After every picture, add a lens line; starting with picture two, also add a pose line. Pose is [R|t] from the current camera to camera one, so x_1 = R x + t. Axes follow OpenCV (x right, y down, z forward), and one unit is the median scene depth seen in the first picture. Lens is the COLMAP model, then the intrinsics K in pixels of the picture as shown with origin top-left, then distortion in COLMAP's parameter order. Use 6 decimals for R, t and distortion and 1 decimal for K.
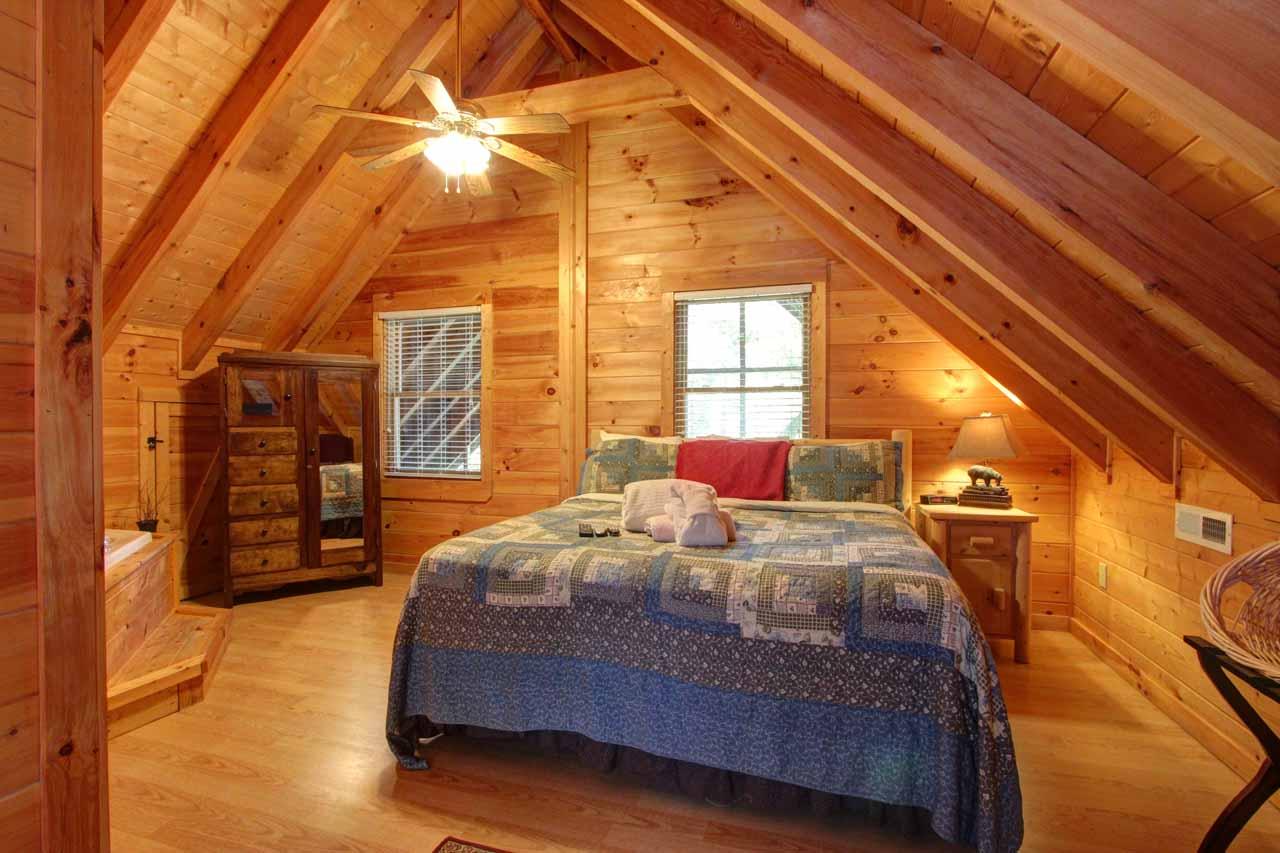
lens RADIAL K [[589.2, 0, 643.9], [0, 589.2, 426.2], [0, 0, 1]] dist [-0.020366, 0.003847]
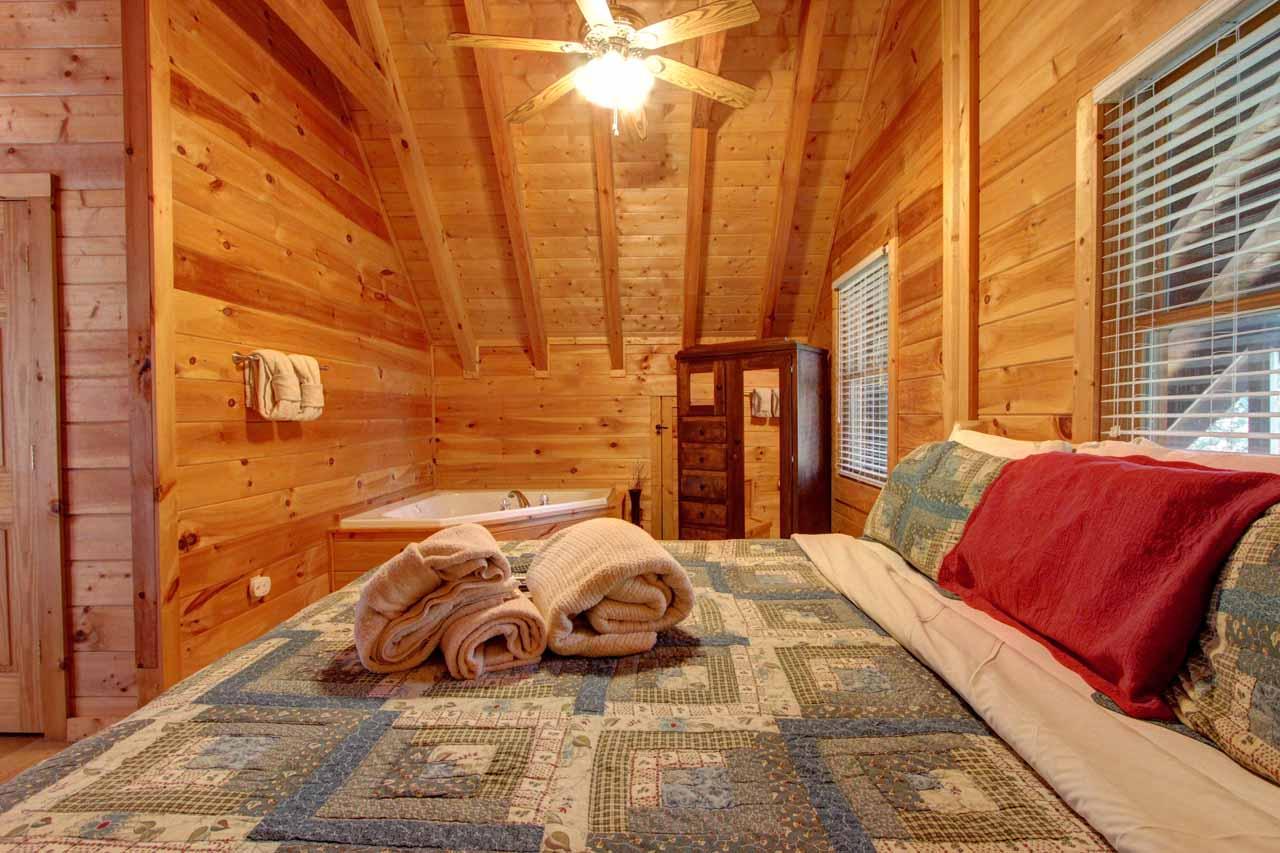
lens RADIAL K [[589.2, 0, 646.4], [0, 589.2, 429.1], [0, 0, 1]] dist [-0.020366, 0.003847]
pose [[0.285115, 0.021991, -0.958241, 0.358112], [0.003323, 0.999708, 0.023932, -0.001690], [0.958487, -0.010008, 0.284959, 0.596733]]
